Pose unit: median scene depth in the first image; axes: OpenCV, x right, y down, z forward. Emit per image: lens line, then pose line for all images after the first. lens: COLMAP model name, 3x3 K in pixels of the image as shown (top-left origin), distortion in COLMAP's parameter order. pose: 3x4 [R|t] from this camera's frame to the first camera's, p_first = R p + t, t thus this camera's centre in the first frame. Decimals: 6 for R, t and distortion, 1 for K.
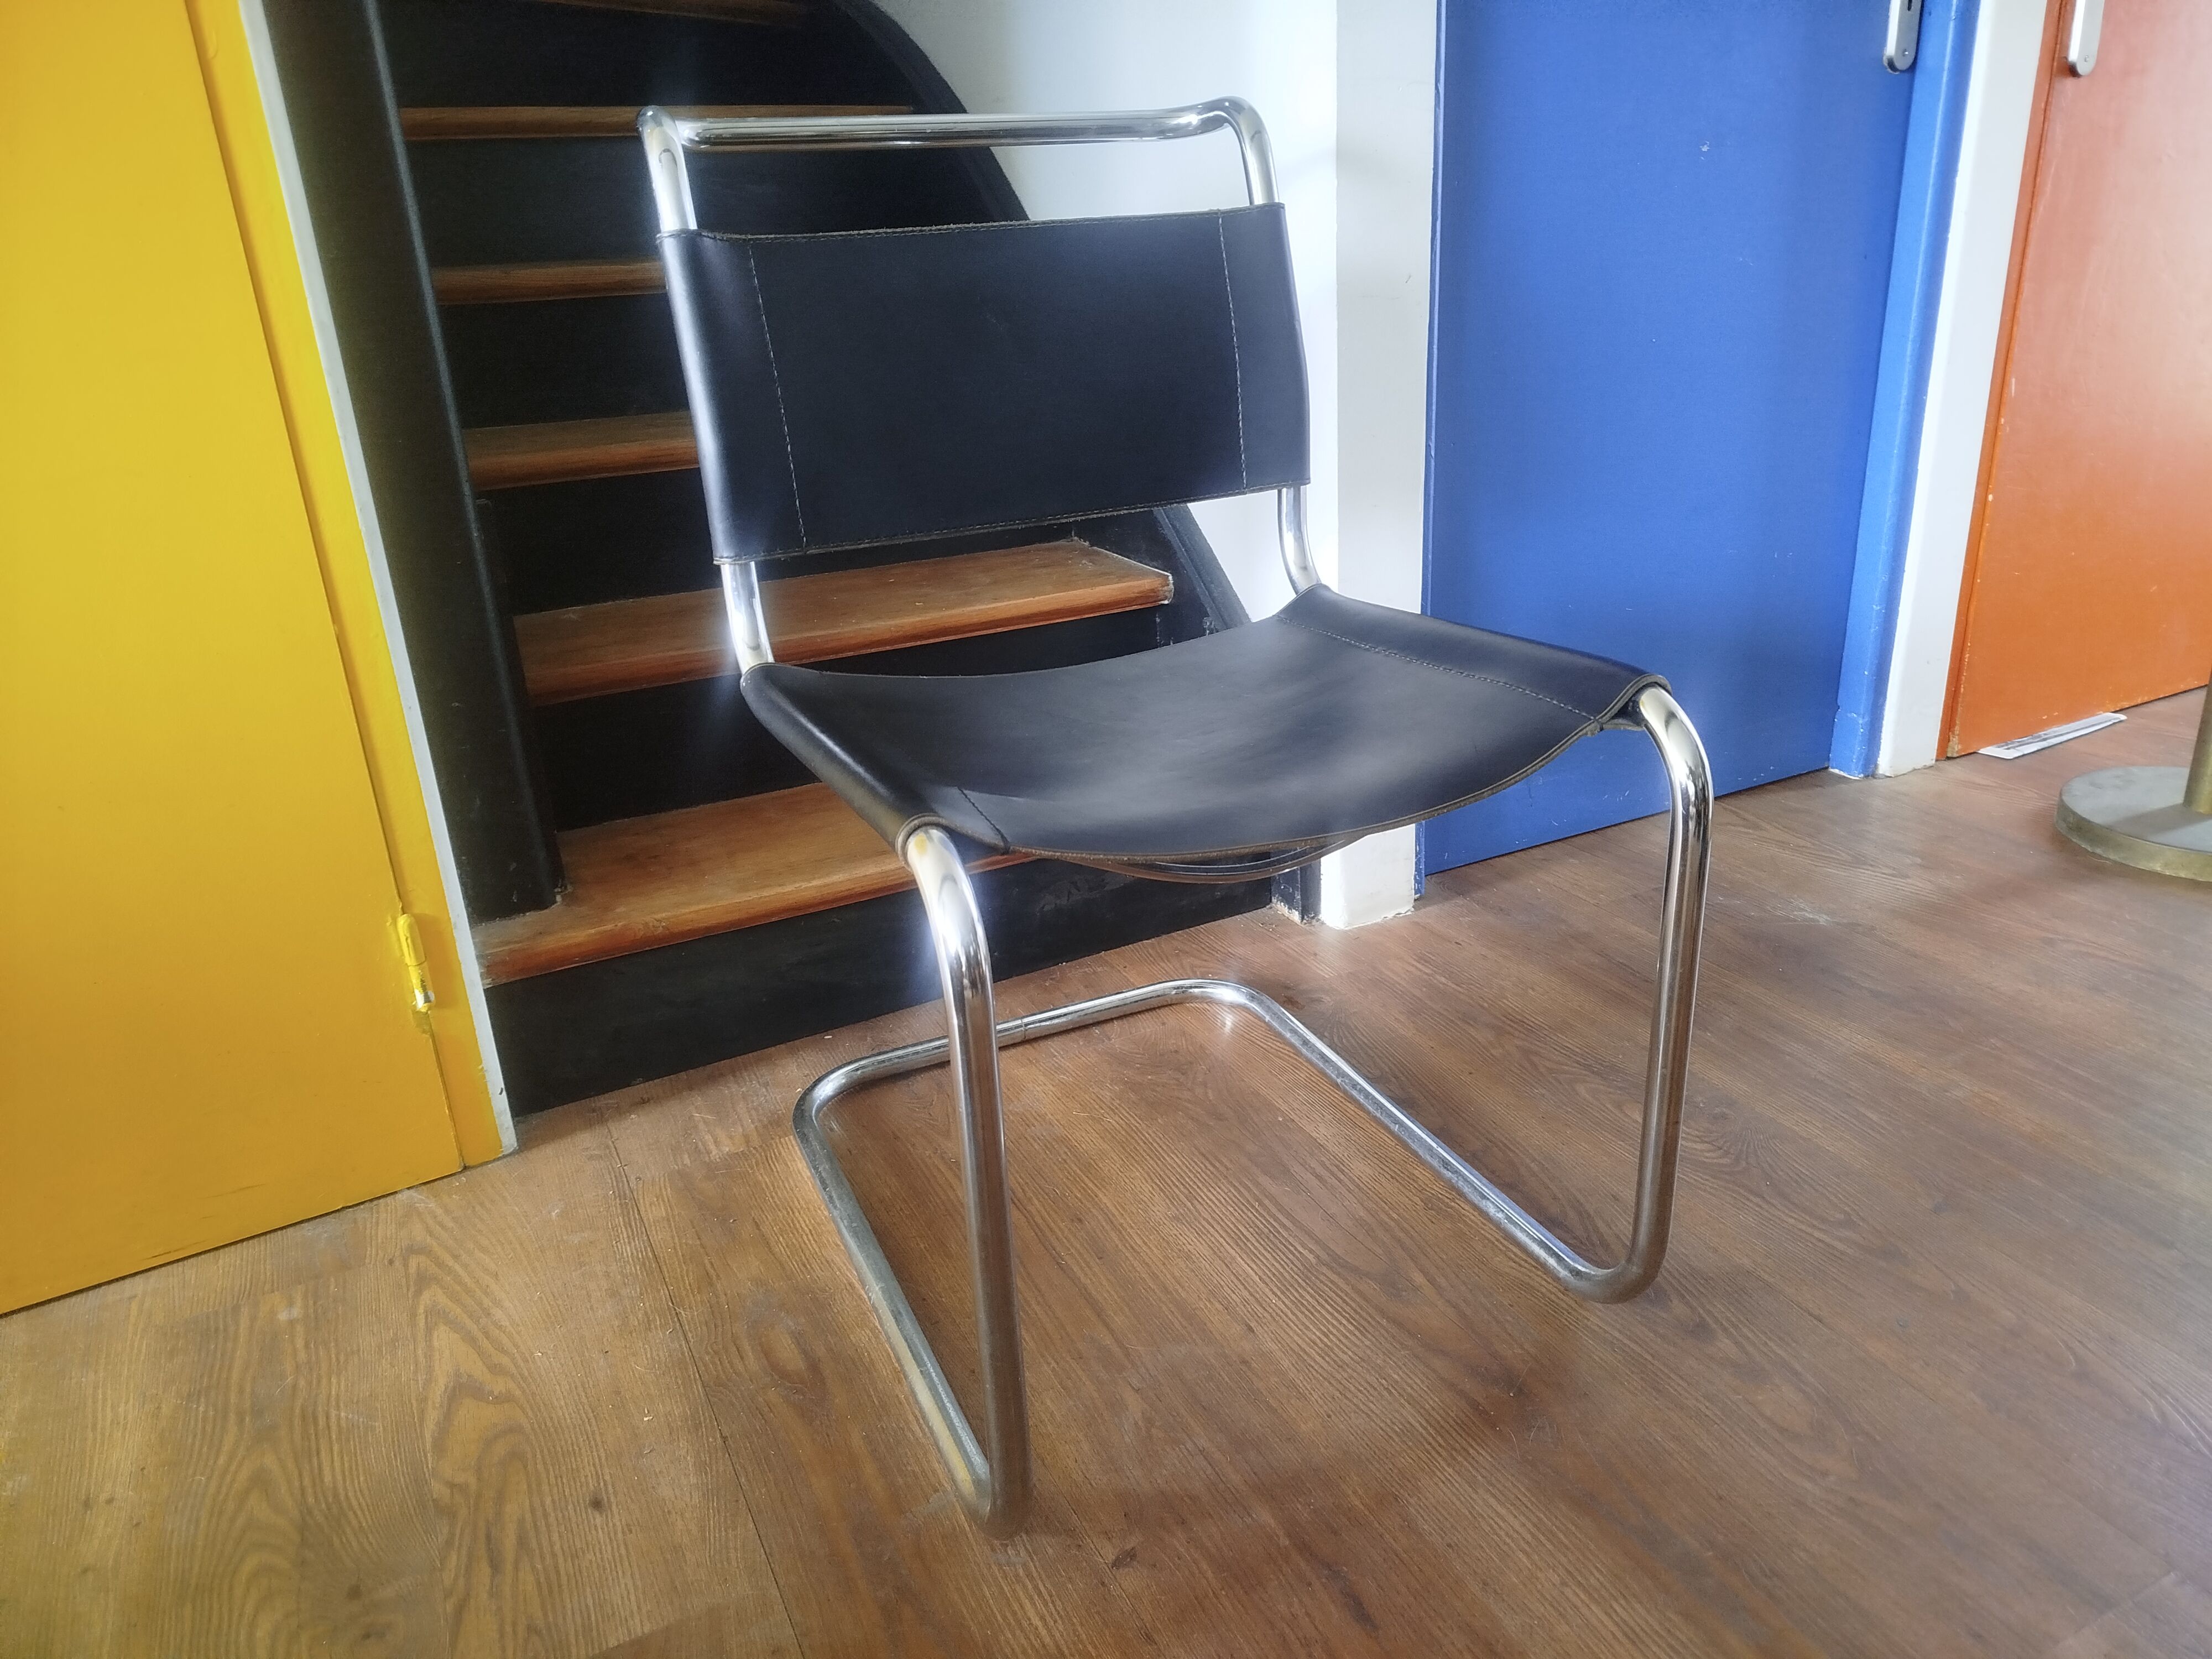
lens RADIAL K [[1538.3, 0, 1106.0], [0, 1538.3, 829.5], [0, 0, 1]] dist [0.074026, -0.092700]
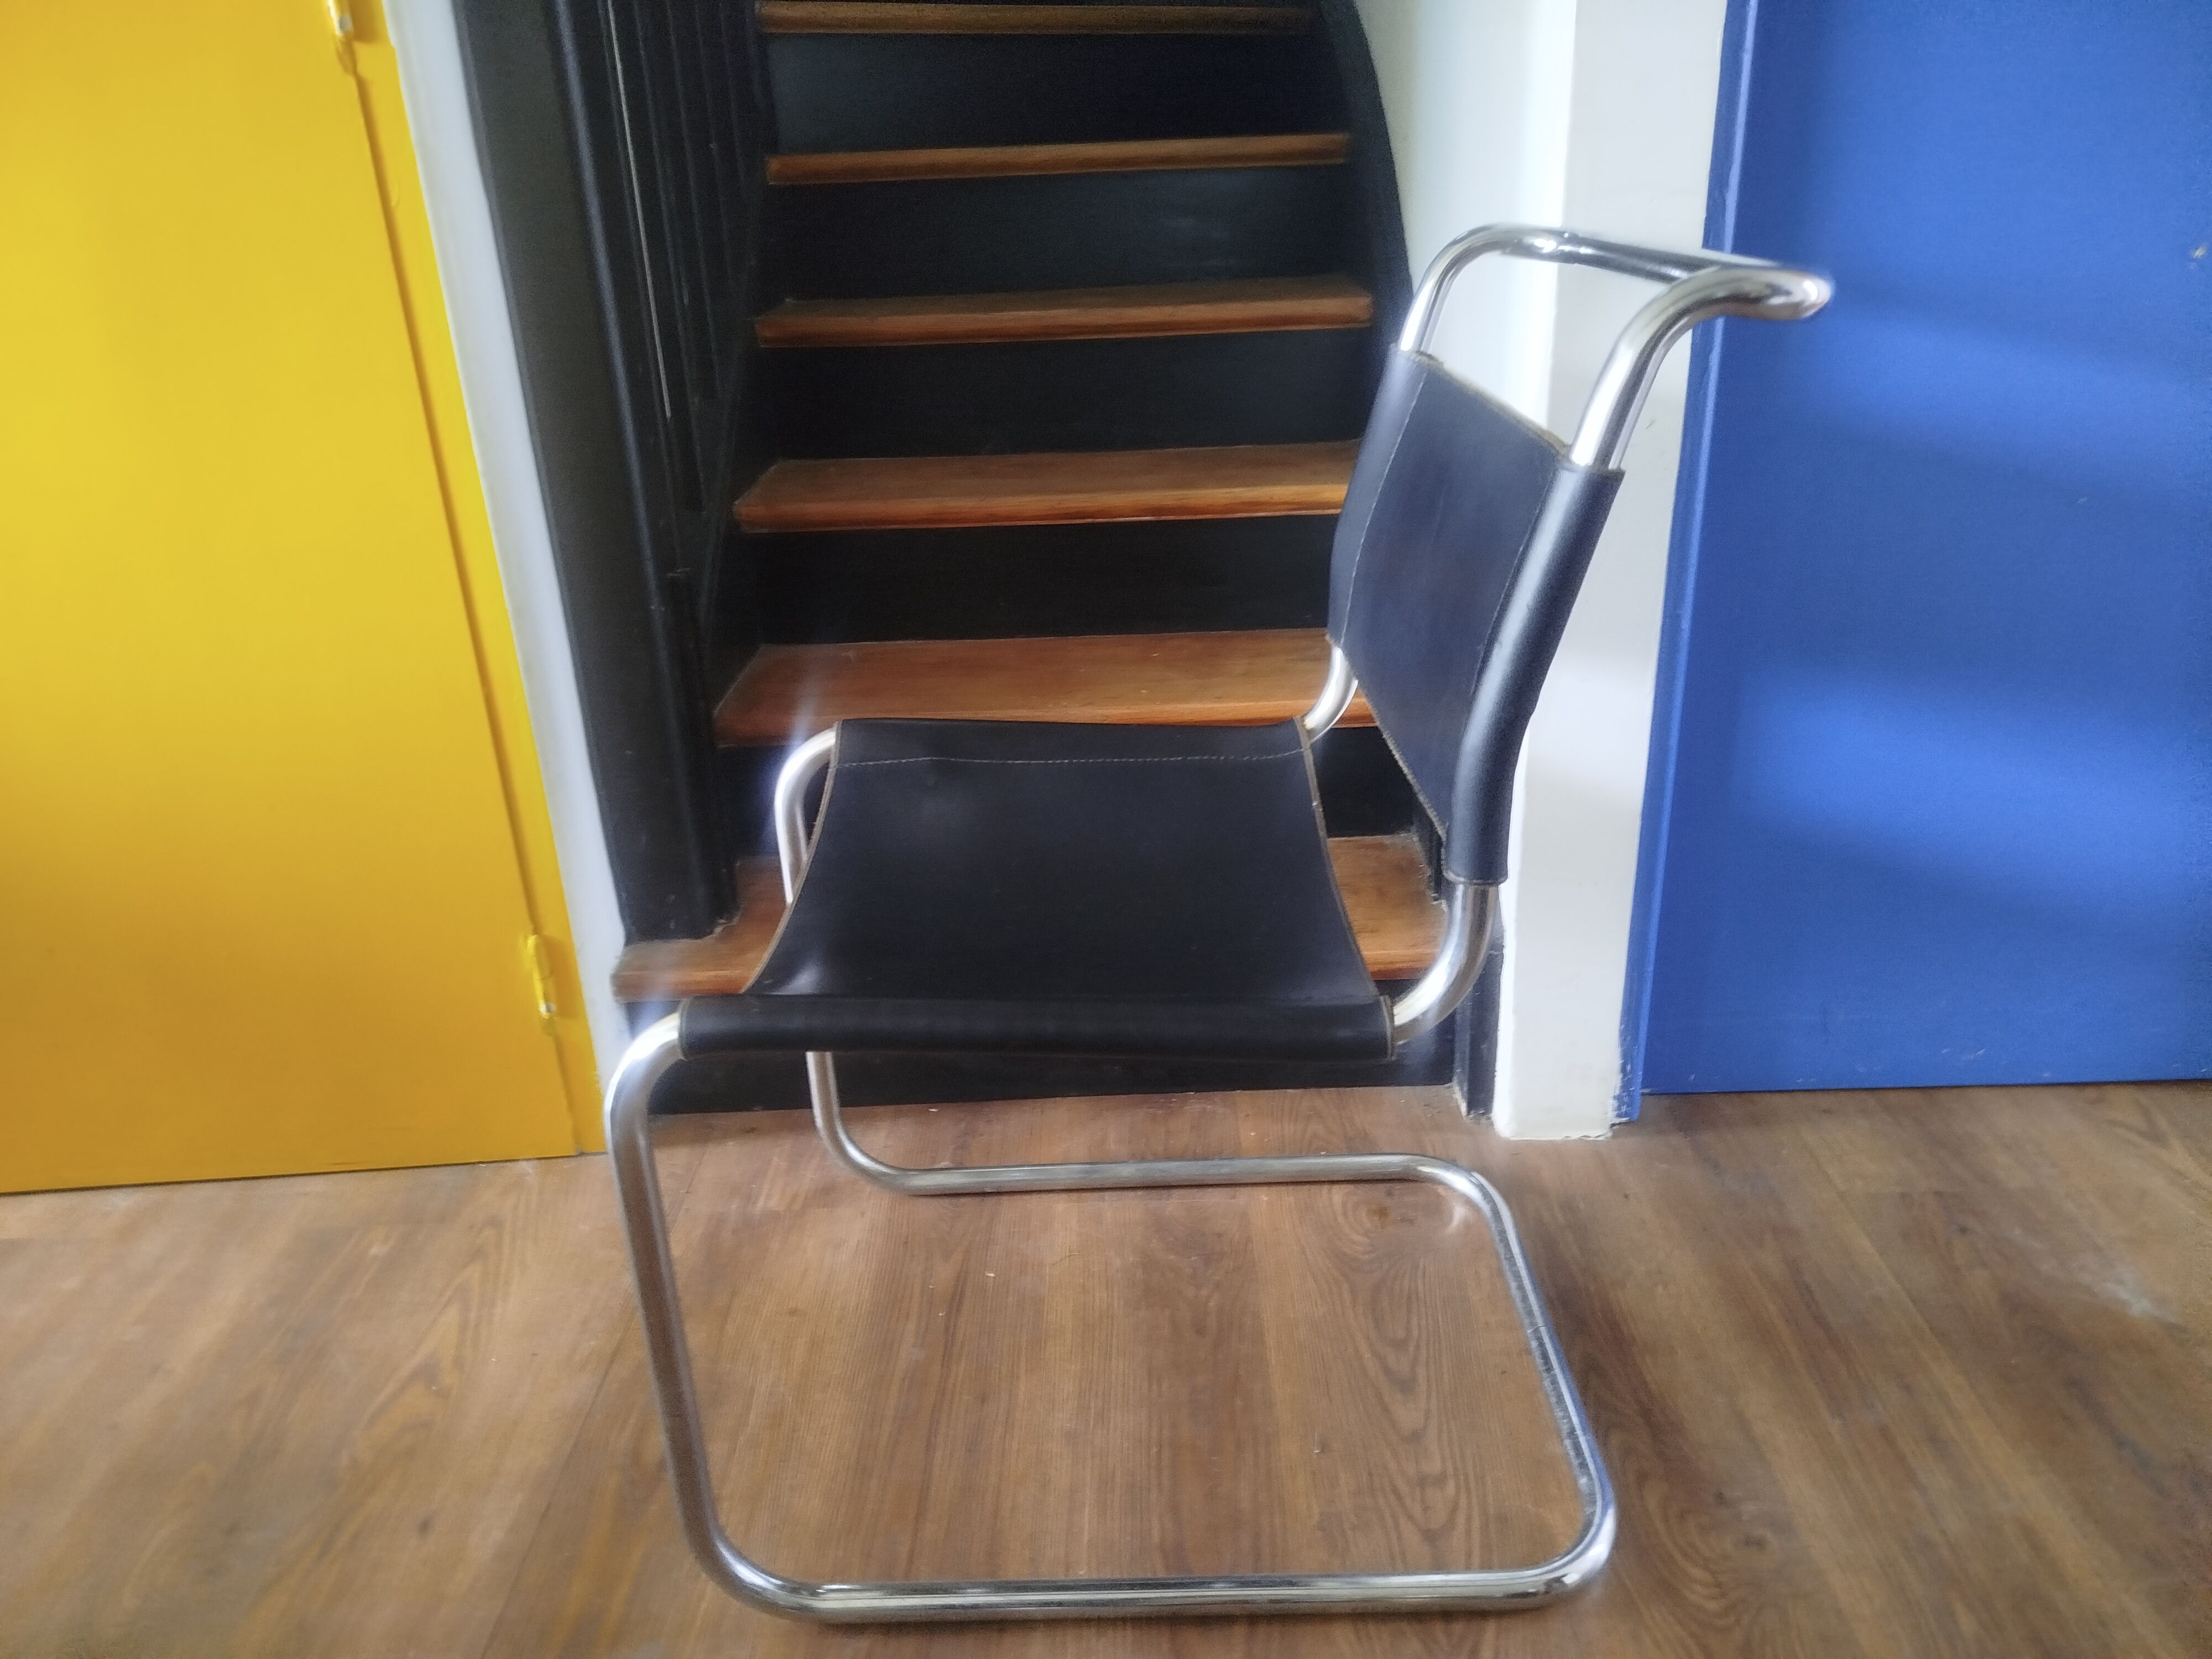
lens RADIAL K [[1538.3, 0, 1106.0], [0, 1538.3, 829.5], [0, 0, 1]] dist [0.074026, -0.092700]
pose [[0.888675, 0.193662, -0.415635, 0.381531], [-0.172192, 0.981040, 0.088941, -0.195538], [0.424979, -0.007470, 0.905172, 0.150403]]
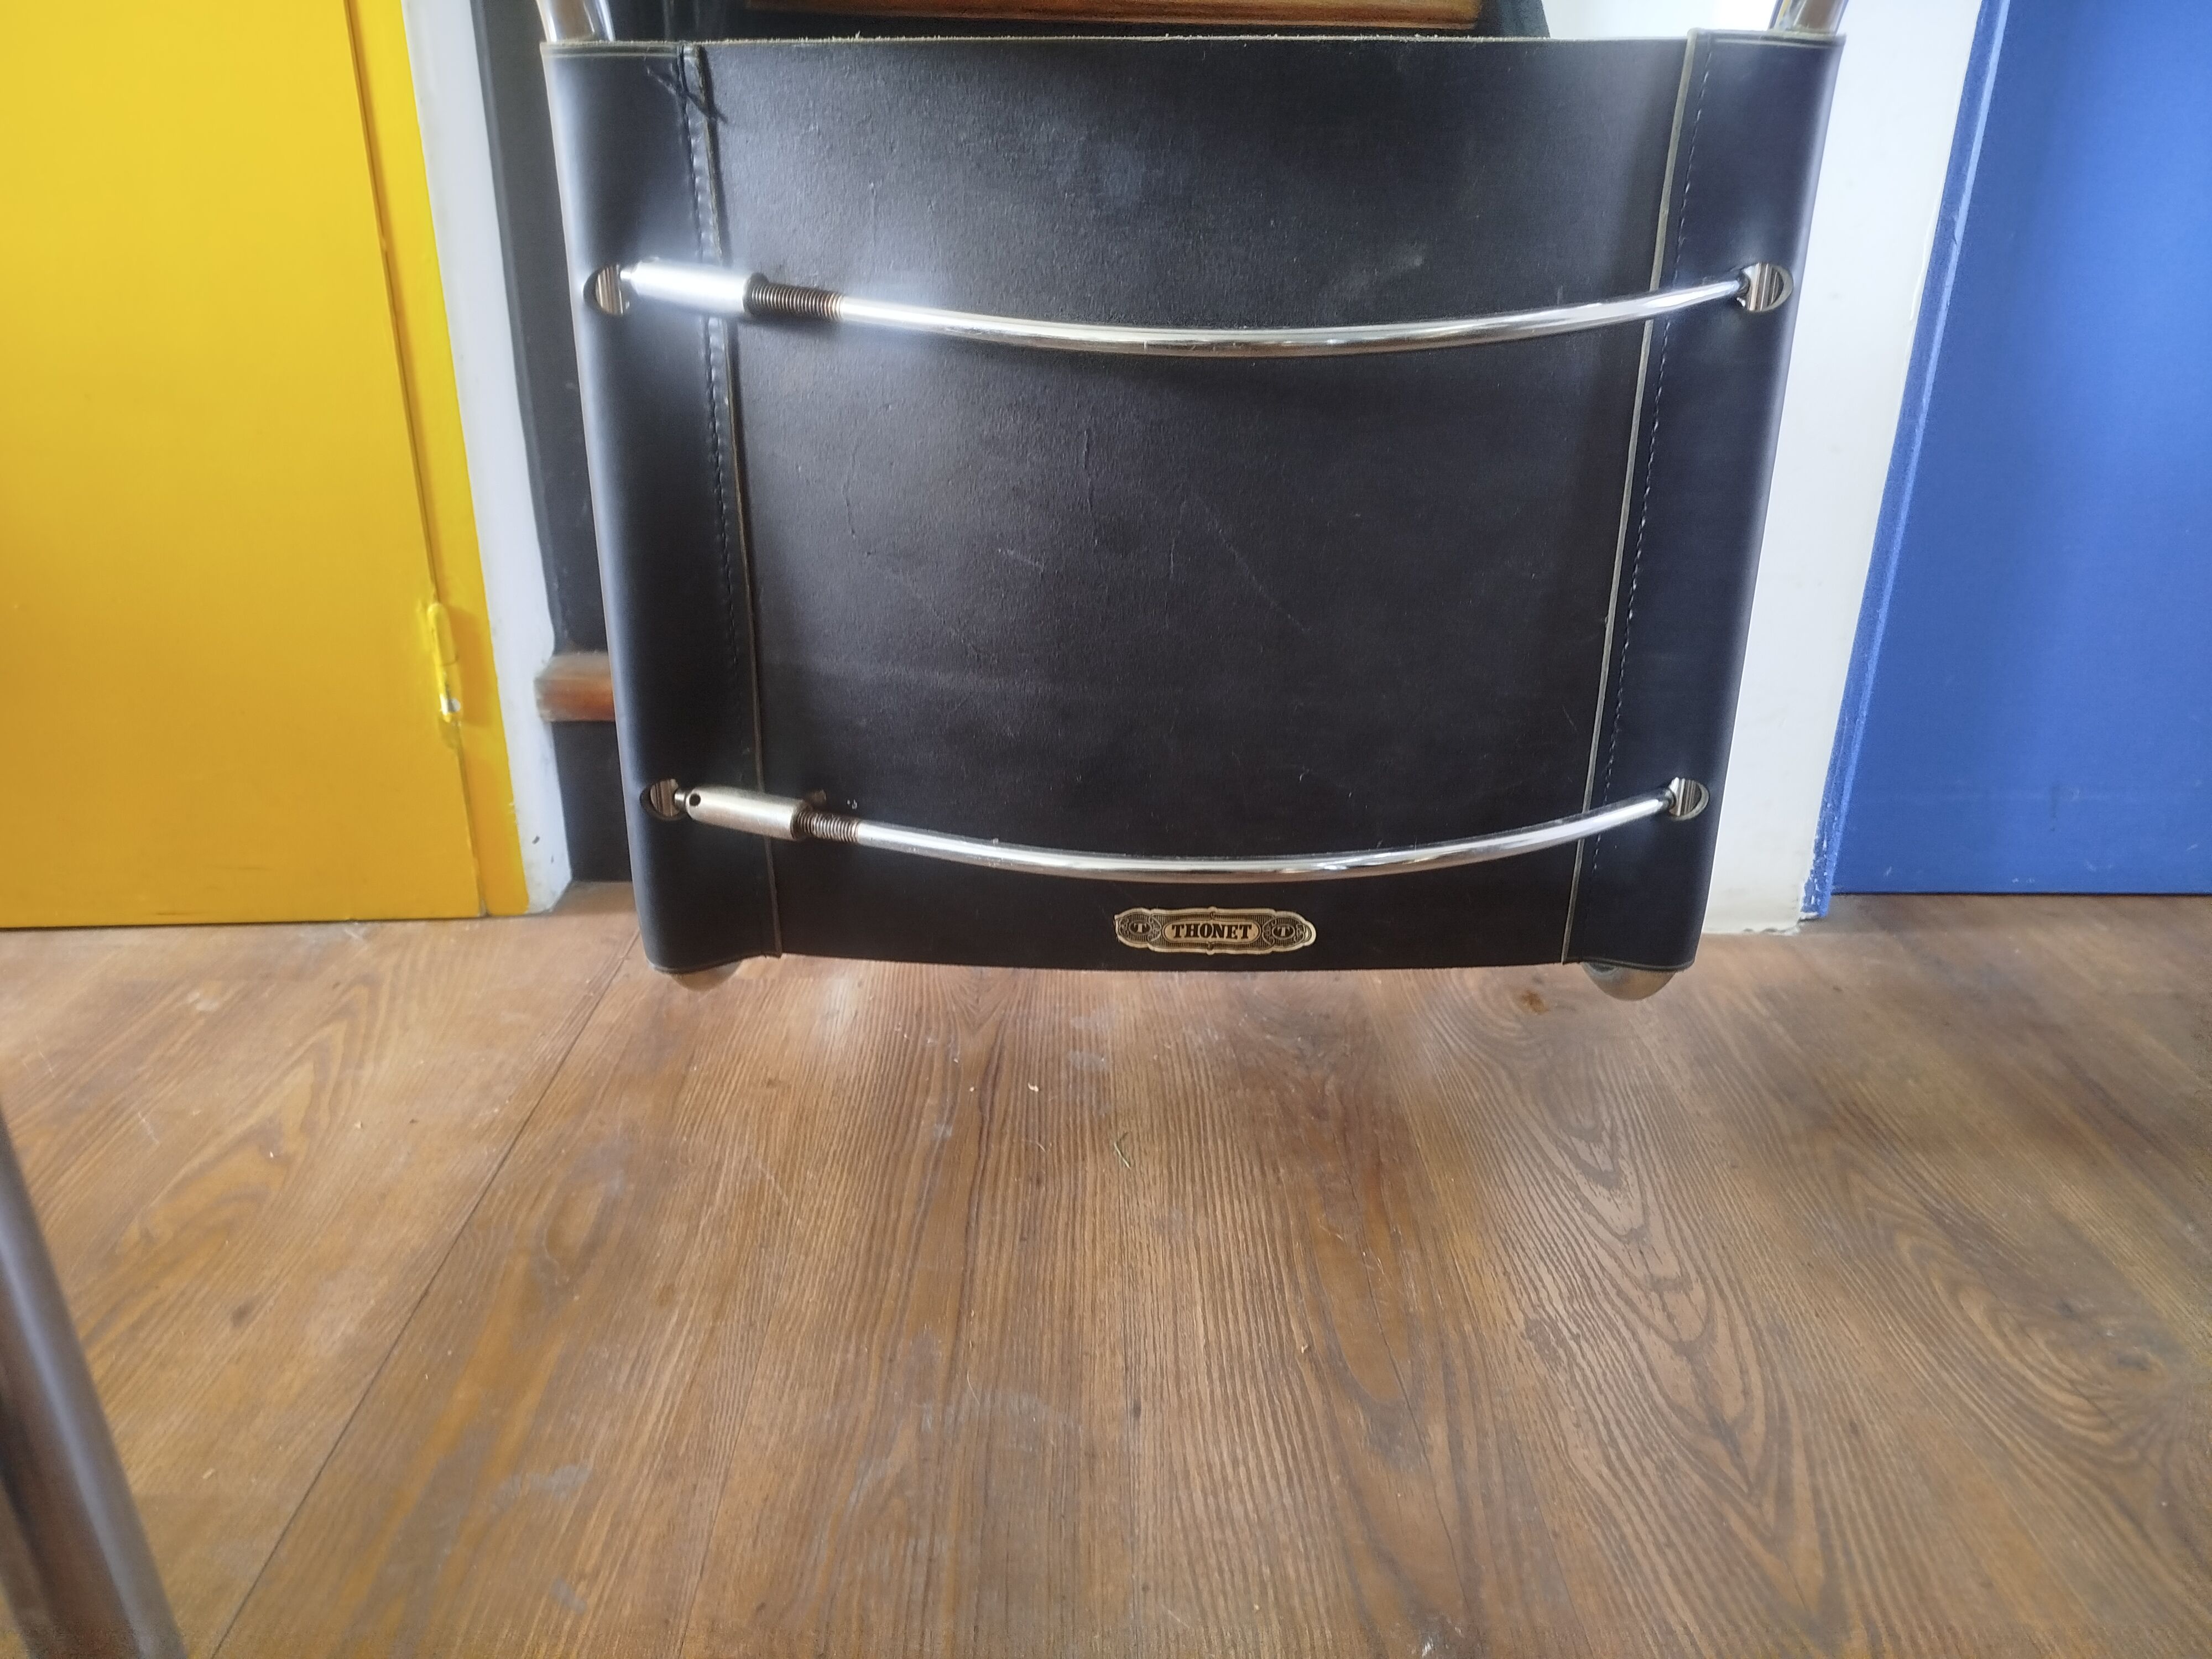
lens RADIAL K [[1550.1, 0, 1108.9], [0, 1550.1, 835.8], [0, 0, 1]] dist [0.053273, -0.062474]
pose [[0.900700, 0.225780, -0.371164, 0.238951], [-0.214972, 0.974047, 0.070843, 0.038661], [0.377526, 0.015982, 0.925861, 0.341098]]
